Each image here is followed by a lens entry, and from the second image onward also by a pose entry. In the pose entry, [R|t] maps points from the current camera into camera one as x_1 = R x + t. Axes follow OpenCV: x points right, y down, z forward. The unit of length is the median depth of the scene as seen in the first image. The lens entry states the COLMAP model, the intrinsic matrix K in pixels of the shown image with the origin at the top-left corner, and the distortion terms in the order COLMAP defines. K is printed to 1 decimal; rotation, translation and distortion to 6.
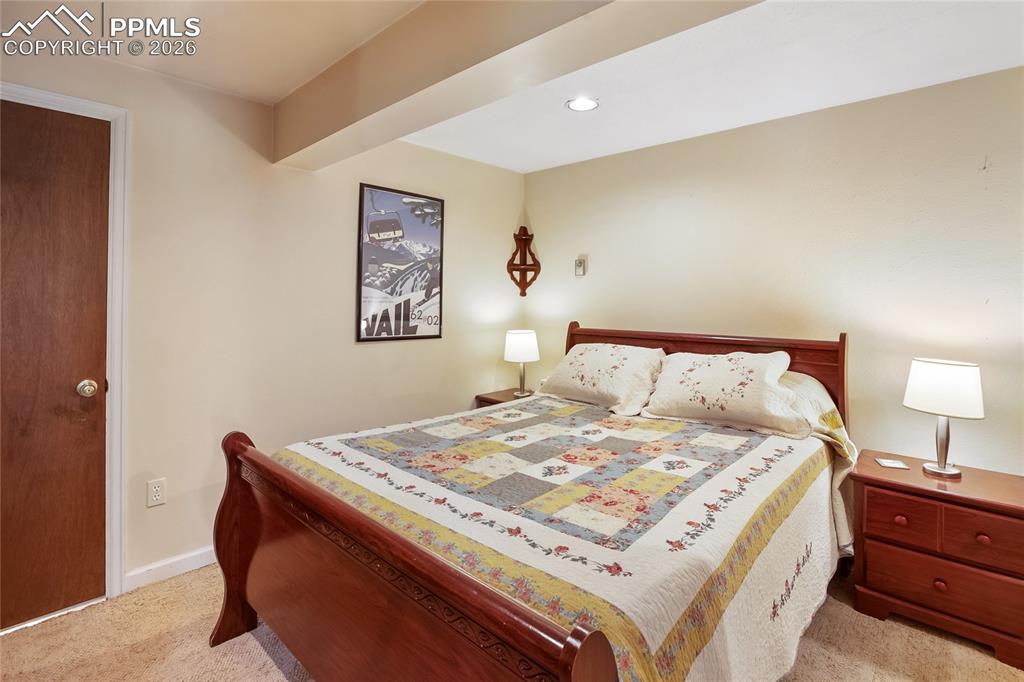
lens RADIAL K [[474.4, 0, 503.7], [0, 474.4, 338.3], [0, 0, 1]] dist [-0.041007, 0.010496]
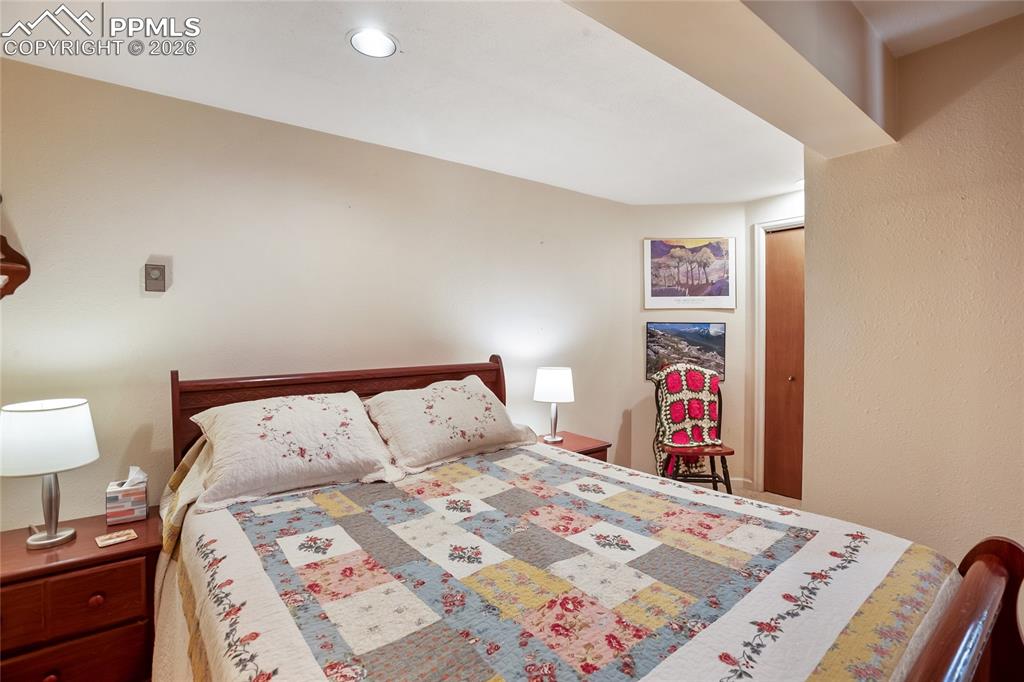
lens RADIAL K [[474.4, 0, 503.7], [0, 474.4, 338.3], [0, 0, 1]] dist [-0.041007, 0.010496]
pose [[0.166698, -0.020087, 0.985803, -0.704139], [0.089531, 0.995971, 0.005155, -0.083197], [-0.981935, 0.087401, 0.167825, 1.030149]]
